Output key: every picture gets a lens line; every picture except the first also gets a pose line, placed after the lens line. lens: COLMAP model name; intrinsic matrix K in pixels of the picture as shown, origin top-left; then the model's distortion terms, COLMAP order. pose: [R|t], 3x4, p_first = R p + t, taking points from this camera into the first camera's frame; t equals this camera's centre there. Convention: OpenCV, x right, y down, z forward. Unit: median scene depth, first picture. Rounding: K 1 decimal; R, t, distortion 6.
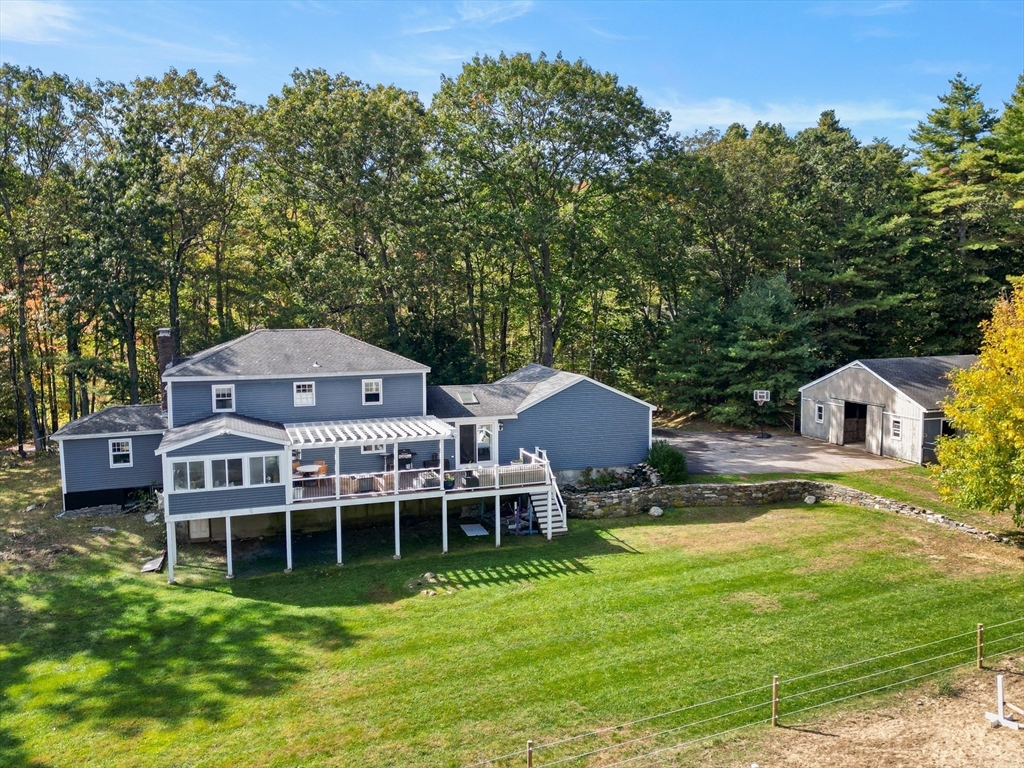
lens RADIAL K [[854.2, 0, 512.0], [0, 854.2, 384.0], [0, 0, 1]] dist [0.117680, -0.134175]
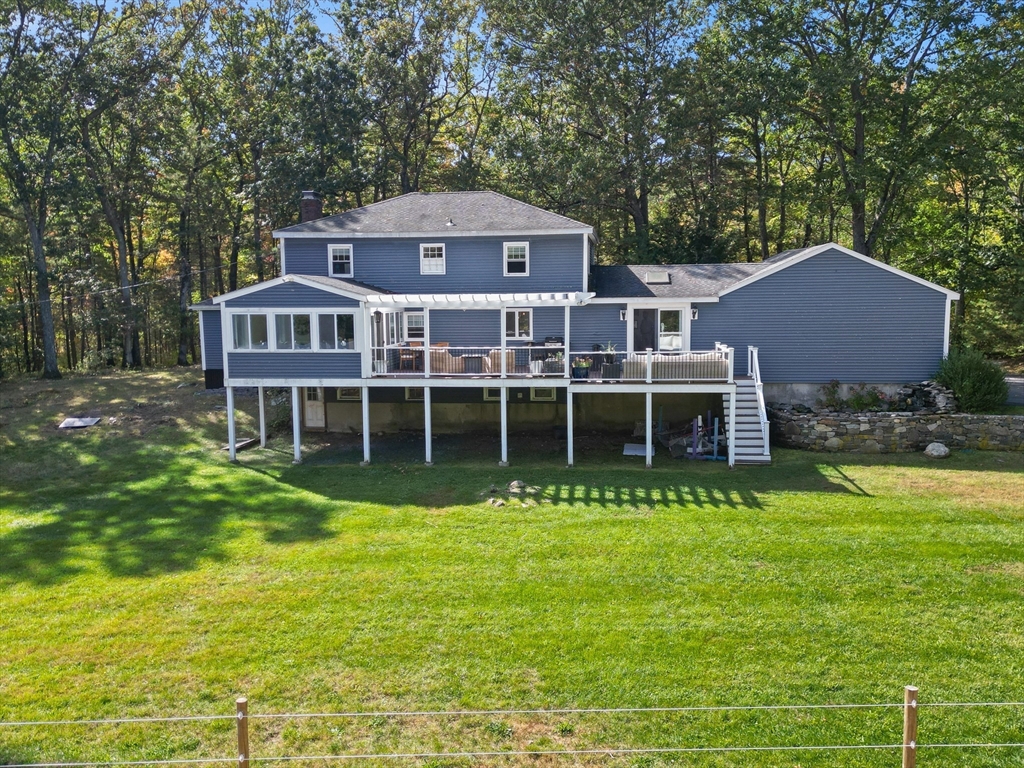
lens RADIAL K [[854.2, 0, 512.0], [0, 854.2, 384.0], [0, 0, 1]] dist [0.117680, -0.134175]
pose [[0.903017, 0.045400, -0.427200, 0.175441], [-0.041744, 0.998968, 0.017926, 0.113130], [0.427573, 0.001646, 0.903979, 0.319232]]
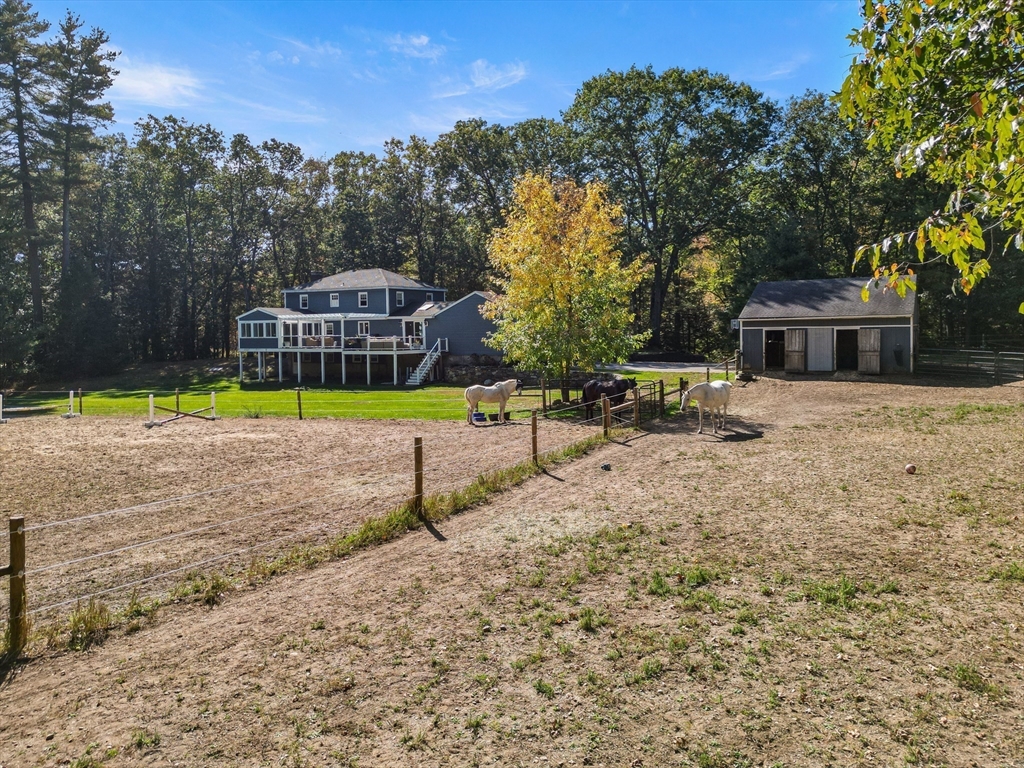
lens RADIAL K [[854.2, 0, 512.0], [0, 854.2, 384.0], [0, 0, 1]] dist [0.117680, -0.134175]
pose [[0.644807, 0.045378, -0.762997, 1.421510], [-0.070076, 0.997542, 0.000107, 0.165225], [0.761126, 0.053399, 0.646402, 0.129606]]
